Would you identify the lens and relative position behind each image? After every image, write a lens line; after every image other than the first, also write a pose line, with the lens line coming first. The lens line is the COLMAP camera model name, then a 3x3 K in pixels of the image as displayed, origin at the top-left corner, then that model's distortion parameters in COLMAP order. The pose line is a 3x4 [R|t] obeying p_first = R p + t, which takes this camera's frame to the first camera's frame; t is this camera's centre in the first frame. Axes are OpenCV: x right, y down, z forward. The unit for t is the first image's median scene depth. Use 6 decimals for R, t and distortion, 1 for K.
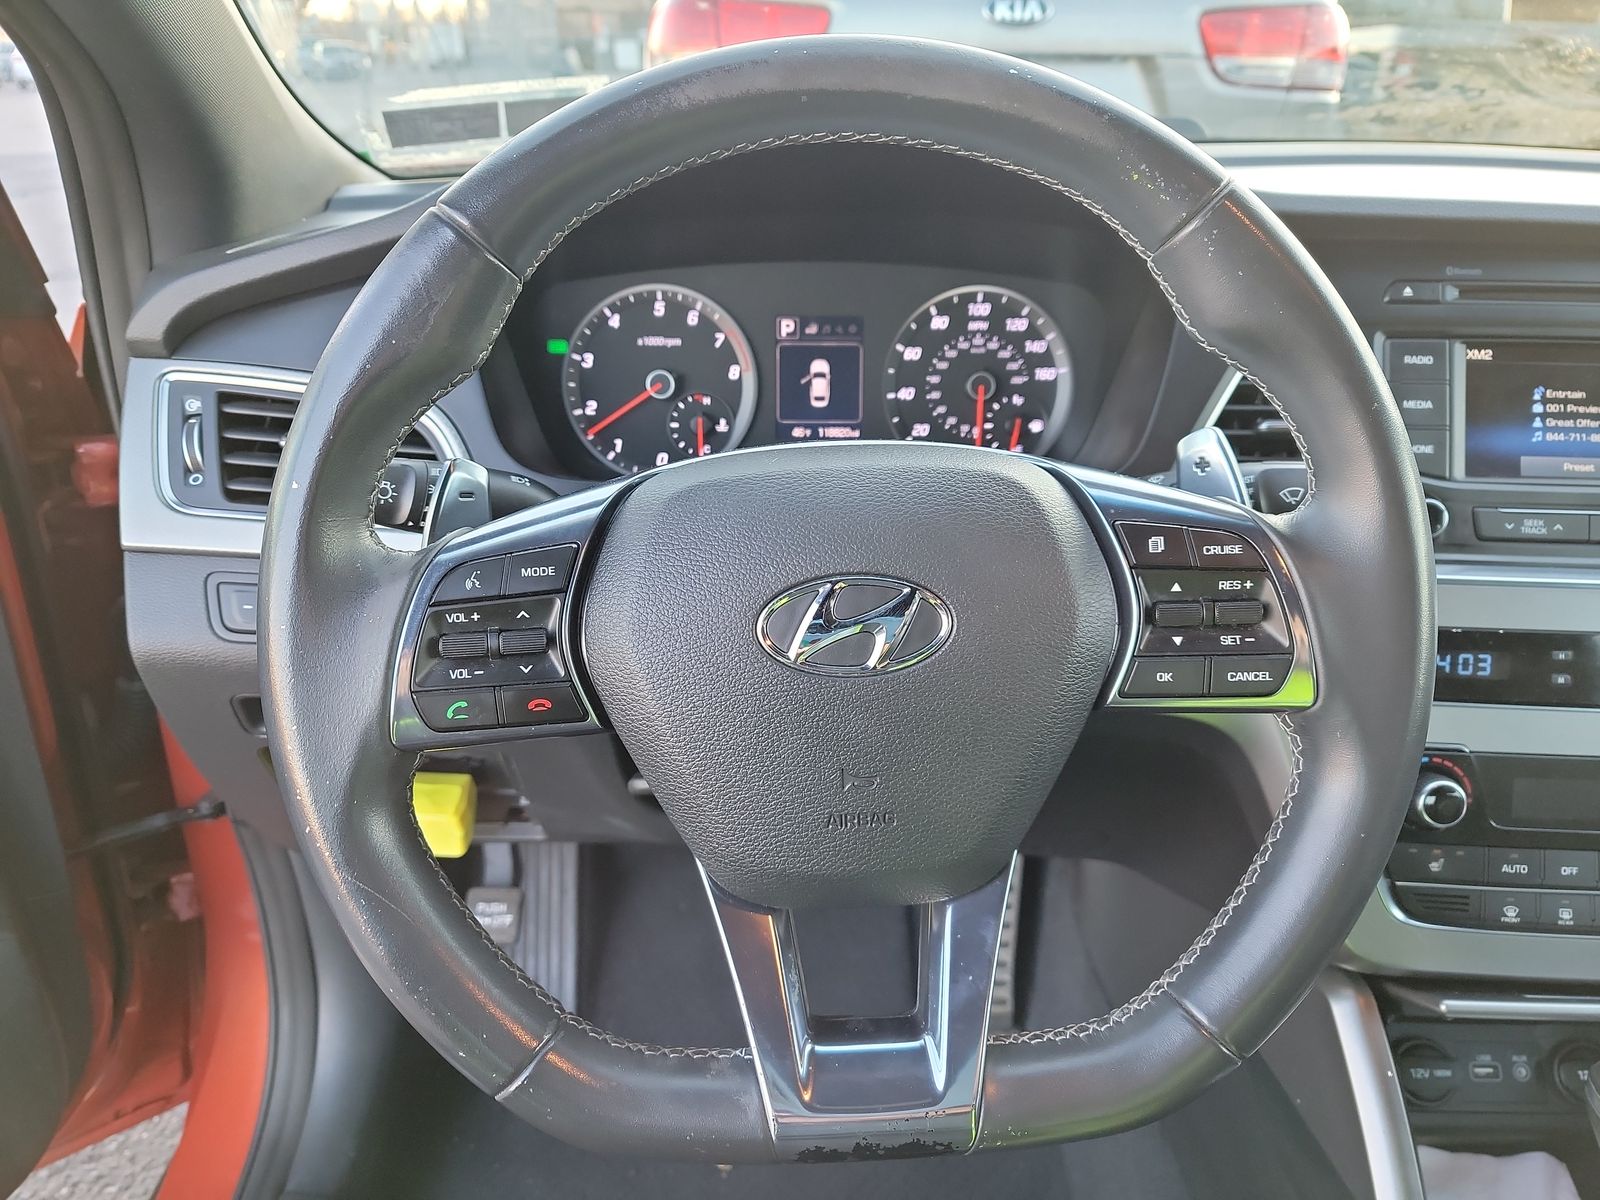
lens RADIAL K [[1140.8, 0, 788.2], [0, 1140.8, 586.6], [0, 0, 1]] dist [0.070498, -0.061627]
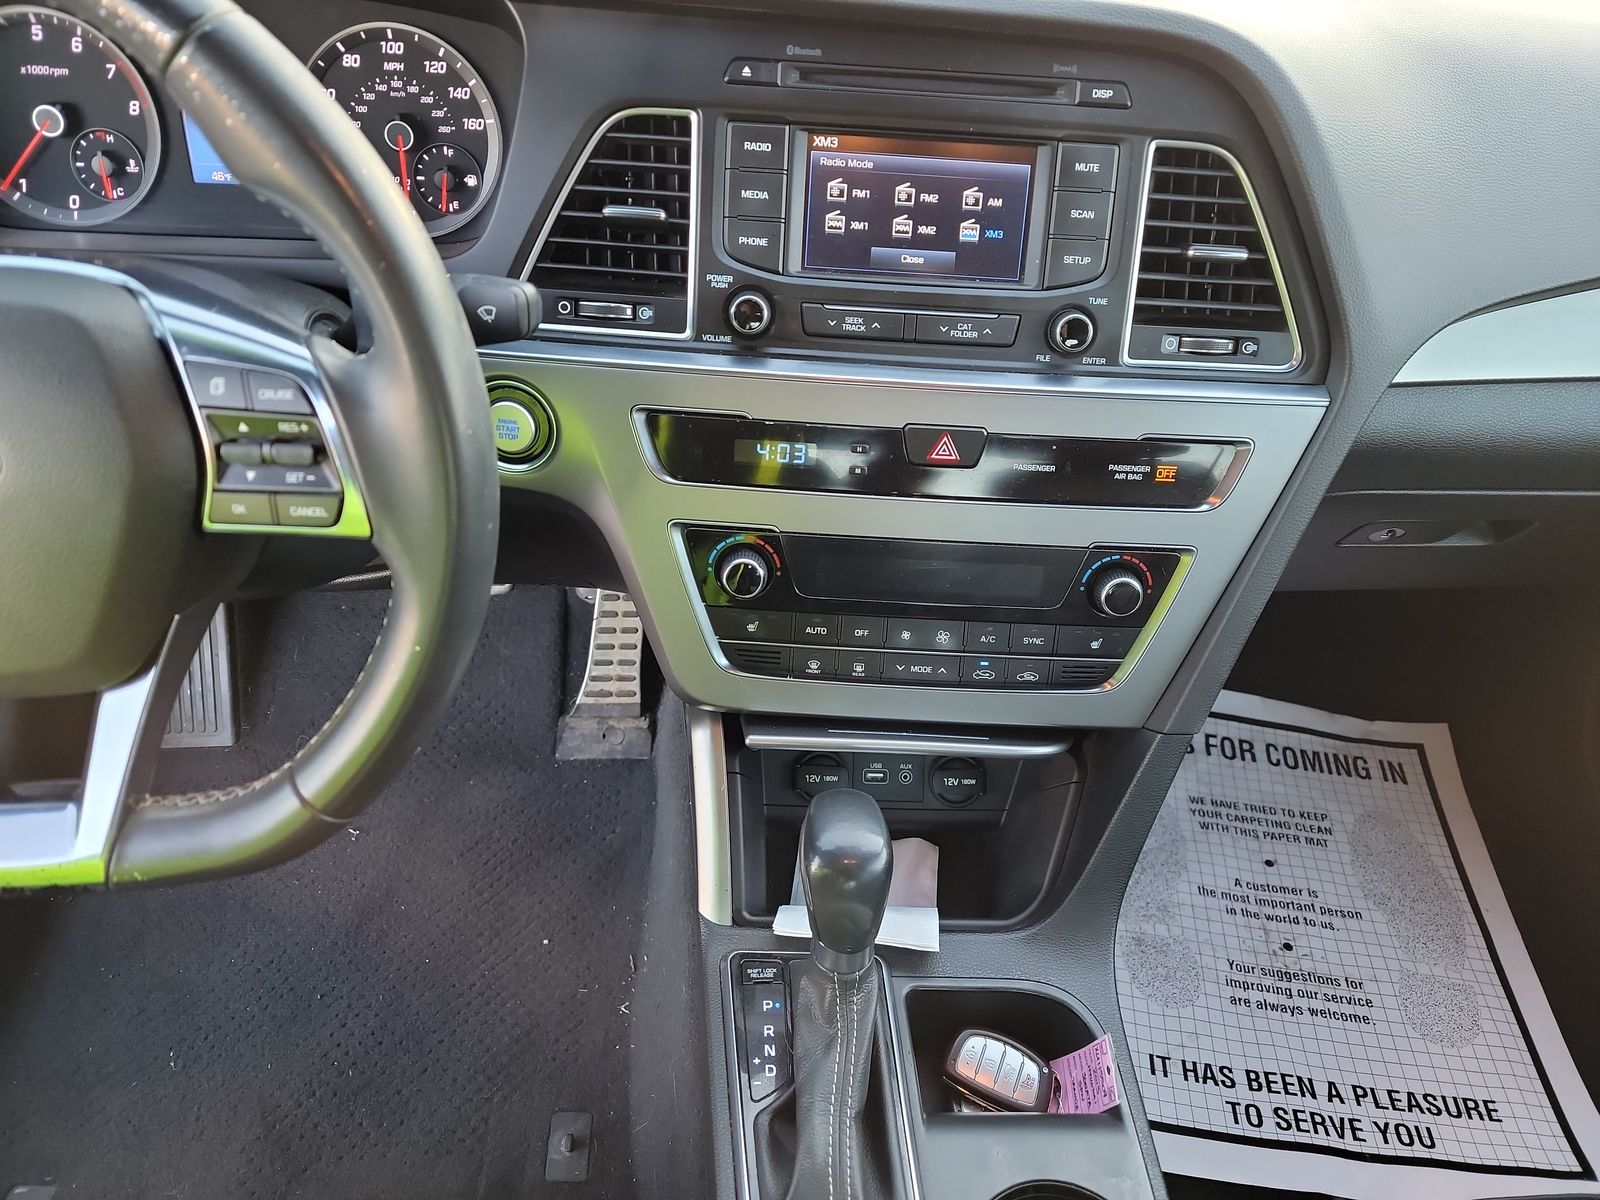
lens RADIAL K [[1140.8, 0, 800.4], [0, 1140.8, 588.2], [0, 0, 1]] dist [0.070498, -0.061627]
pose [[0.998751, 0.015201, 0.047594, 0.460577], [-0.028539, 0.955462, 0.293732, -0.106510], [-0.041009, -0.294724, 0.954702, -0.053624]]
